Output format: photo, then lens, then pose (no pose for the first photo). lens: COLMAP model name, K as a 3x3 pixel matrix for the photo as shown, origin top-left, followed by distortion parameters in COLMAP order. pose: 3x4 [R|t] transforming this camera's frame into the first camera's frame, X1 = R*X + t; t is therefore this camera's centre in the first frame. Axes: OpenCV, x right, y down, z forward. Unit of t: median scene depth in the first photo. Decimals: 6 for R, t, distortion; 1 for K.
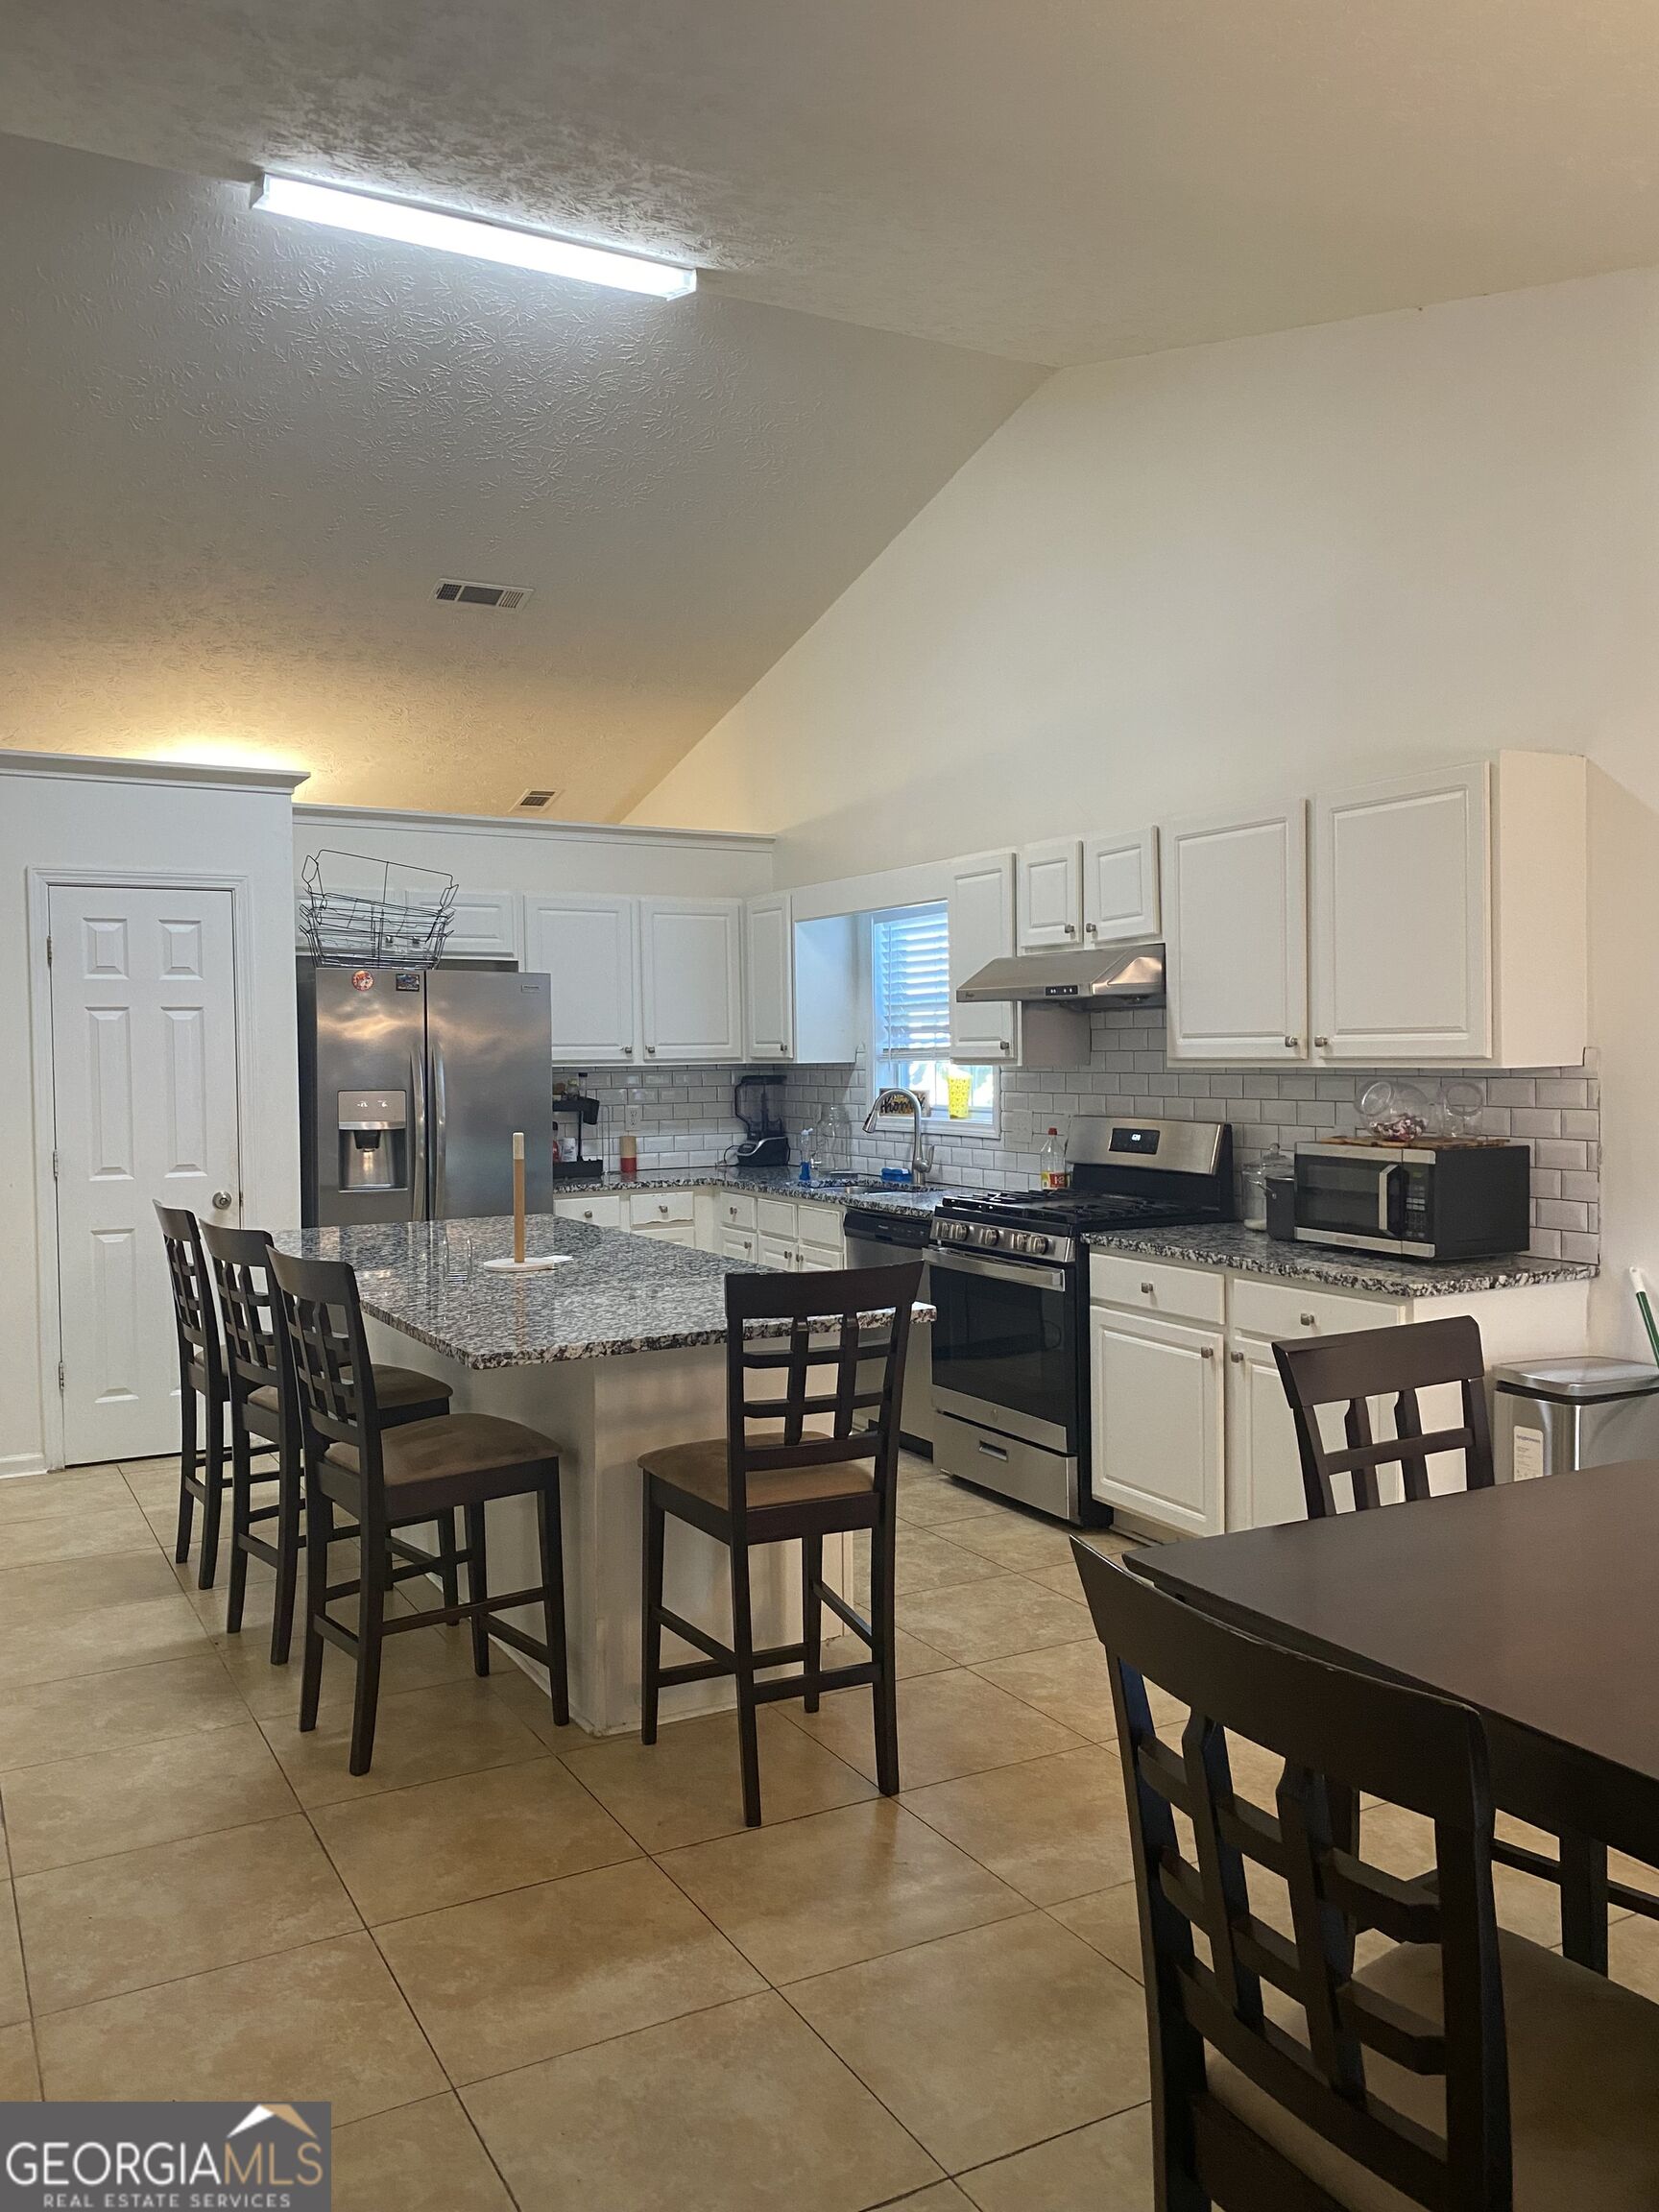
lens RADIAL K [[1685.9, 0, 829.5], [0, 1685.9, 1106.0], [0, 0, 1]] dist [0.121939, -0.259445]
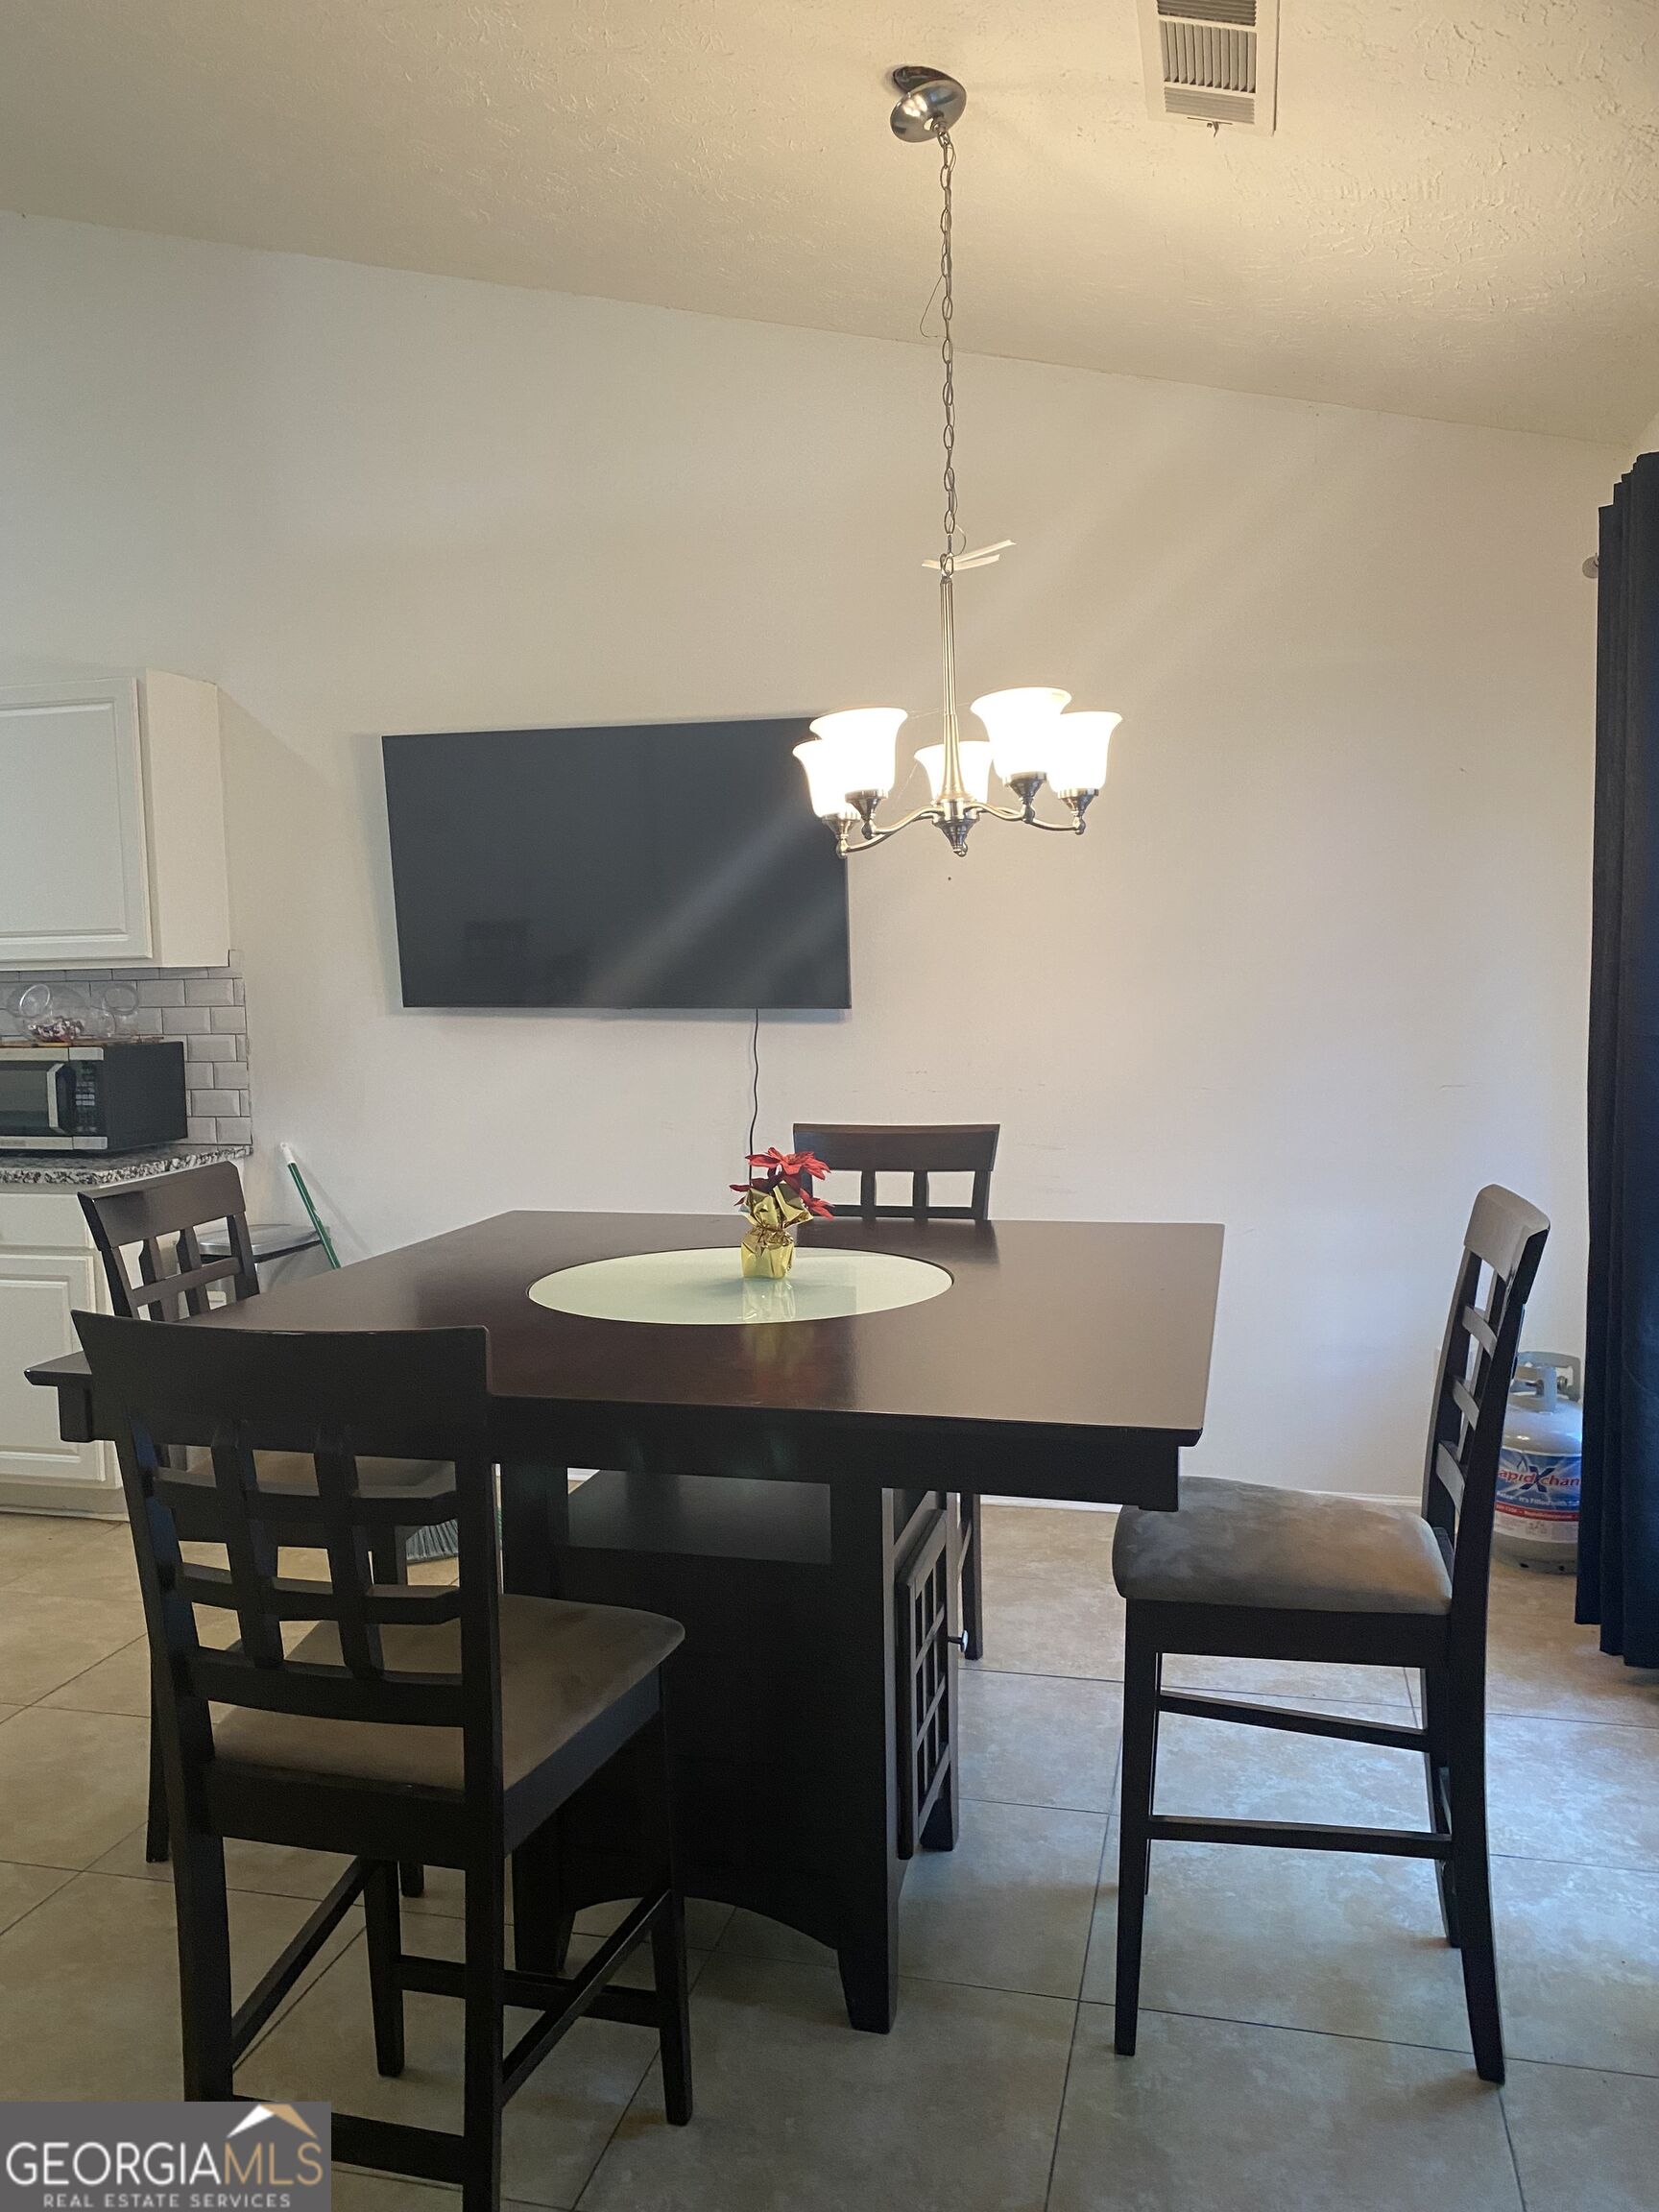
lens RADIAL K [[1685.9, 0, 829.5], [0, 1685.9, 1106.0], [0, 0, 1]] dist [0.121939, -0.259445]
pose [[0.677603, -0.060125, 0.732966, -0.111946], [0.038050, 0.998184, 0.046705, 0.029612], [-0.734443, -0.003758, 0.678660, -0.039401]]
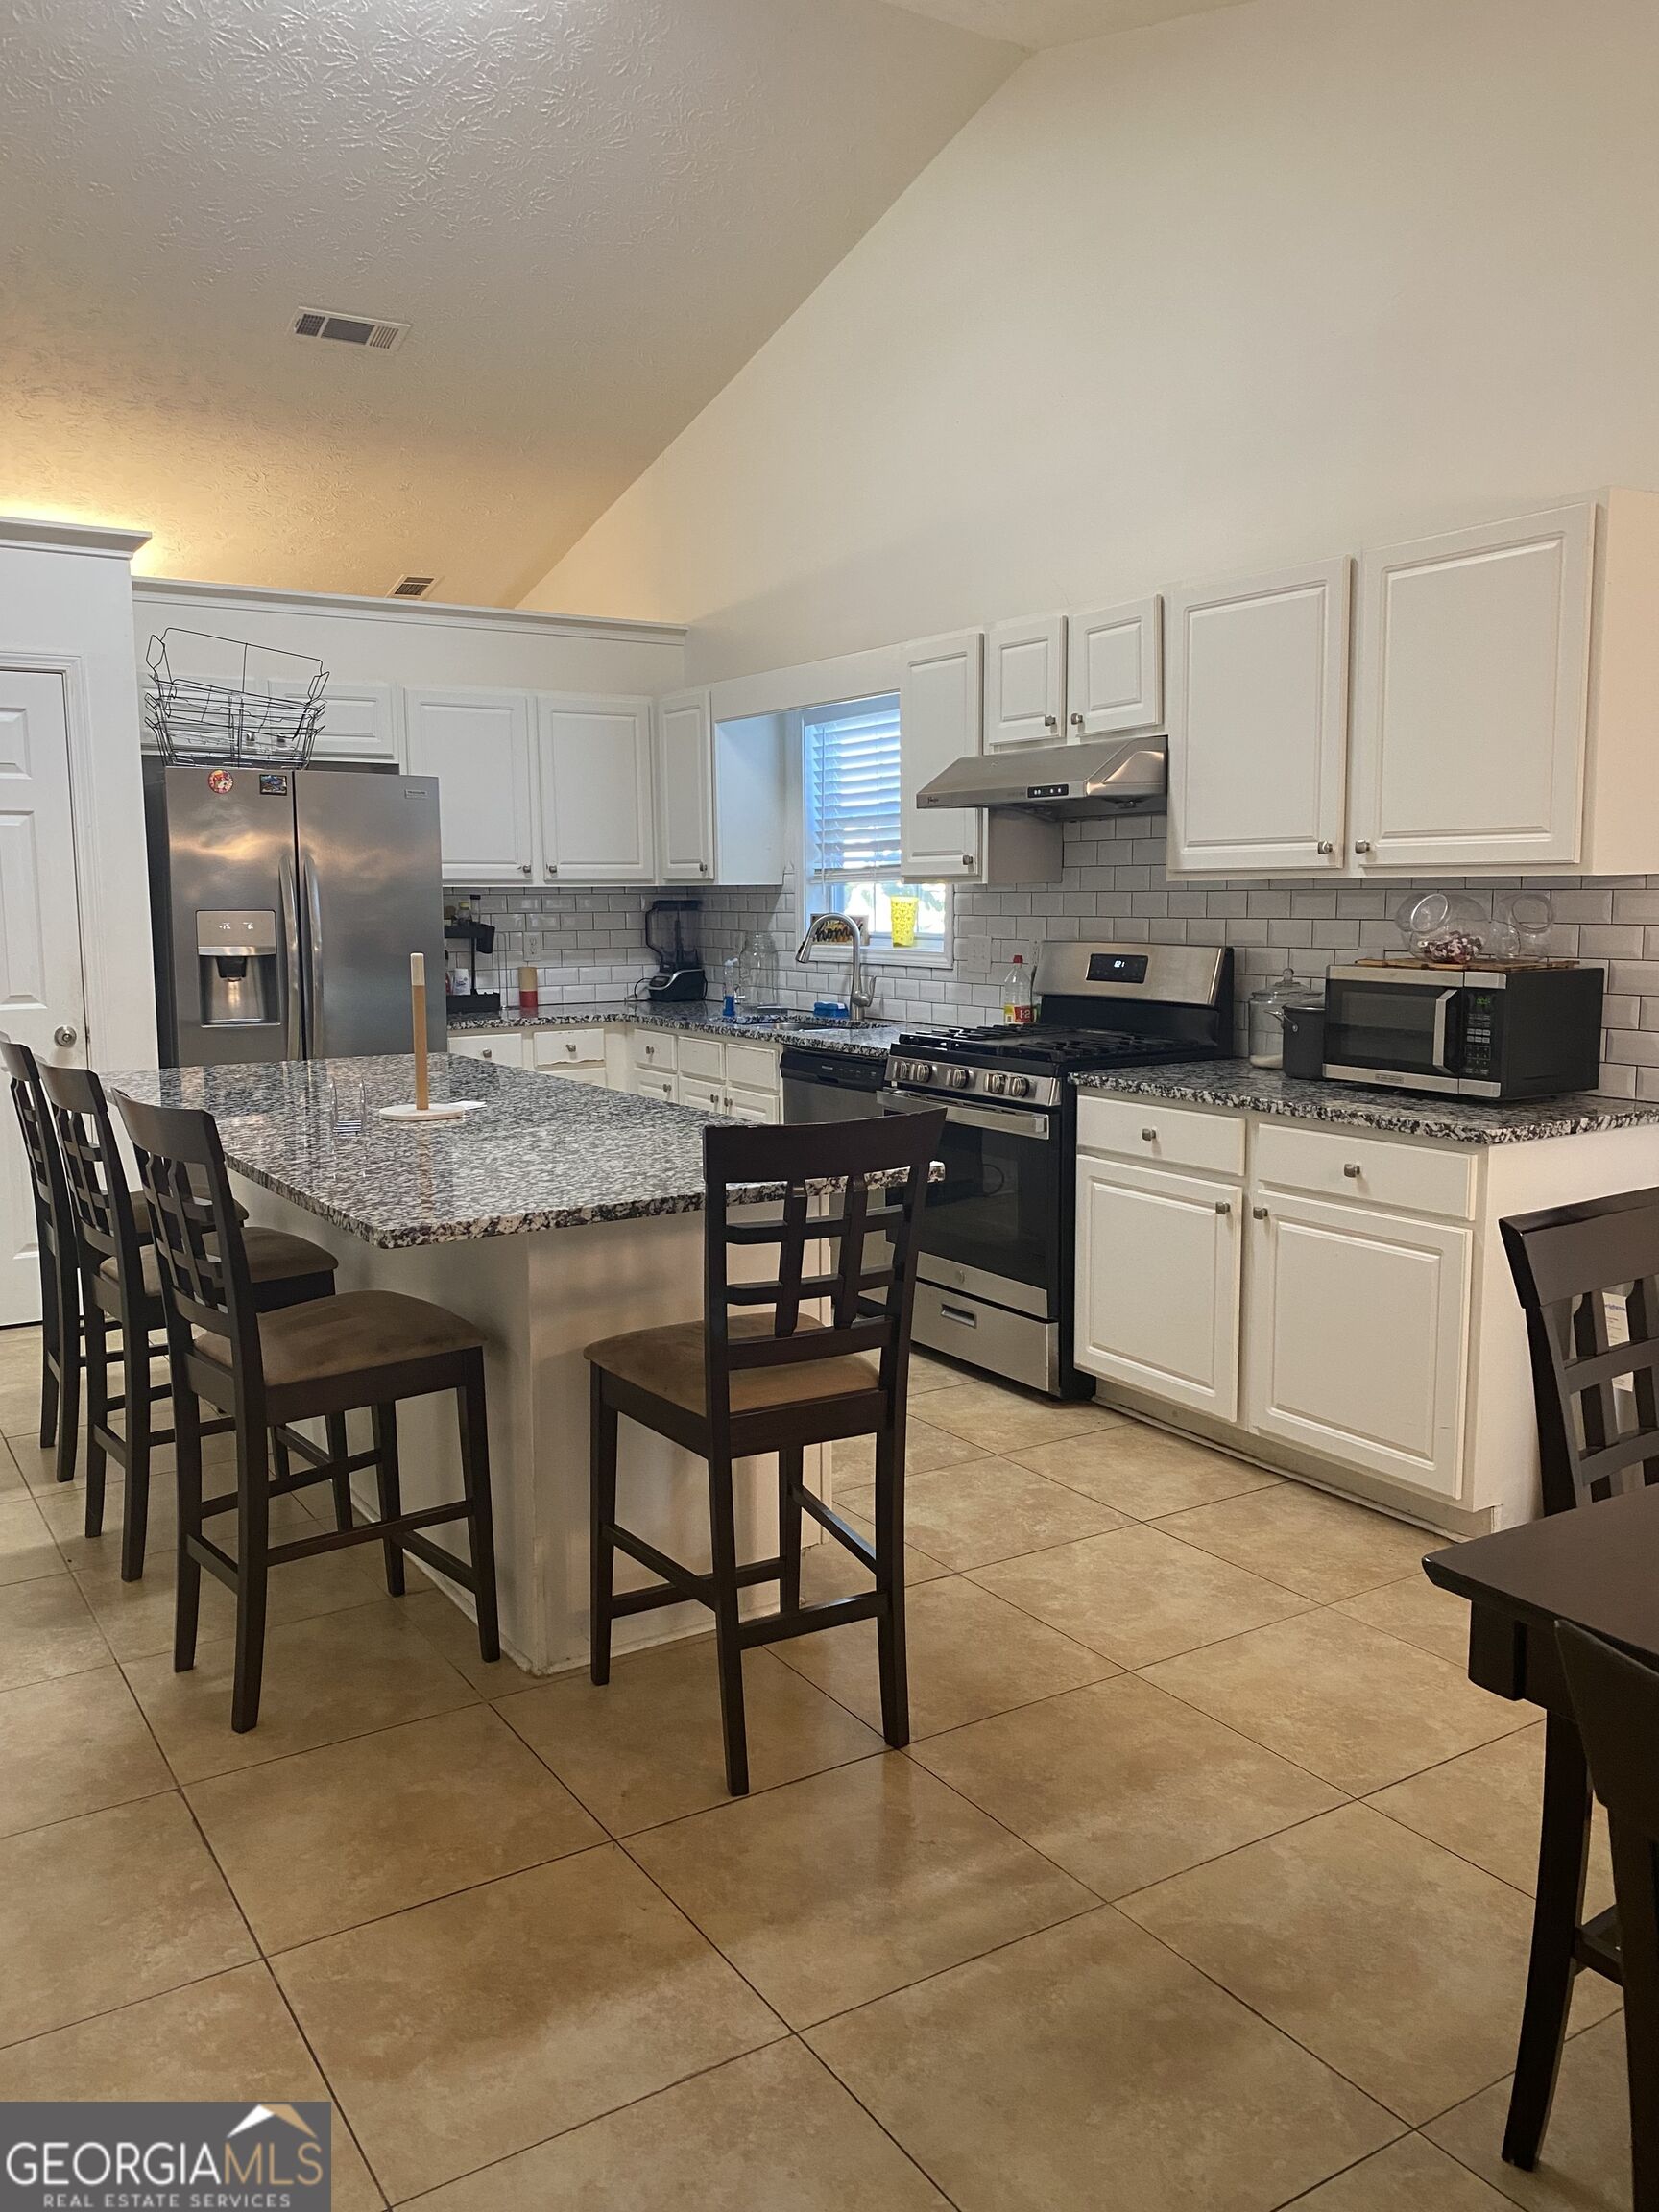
lens RADIAL K [[1689.7, 0, 795.6], [0, 1689.7, 1106.6], [0, 0, 1]] dist [0.073372, -0.137550]
pose [[0.998579, -0.004419, 0.053112, -0.044322], [-0.000571, 0.995612, 0.093578, 0.012980], [-0.053292, -0.093475, 0.994194, 0.163020]]
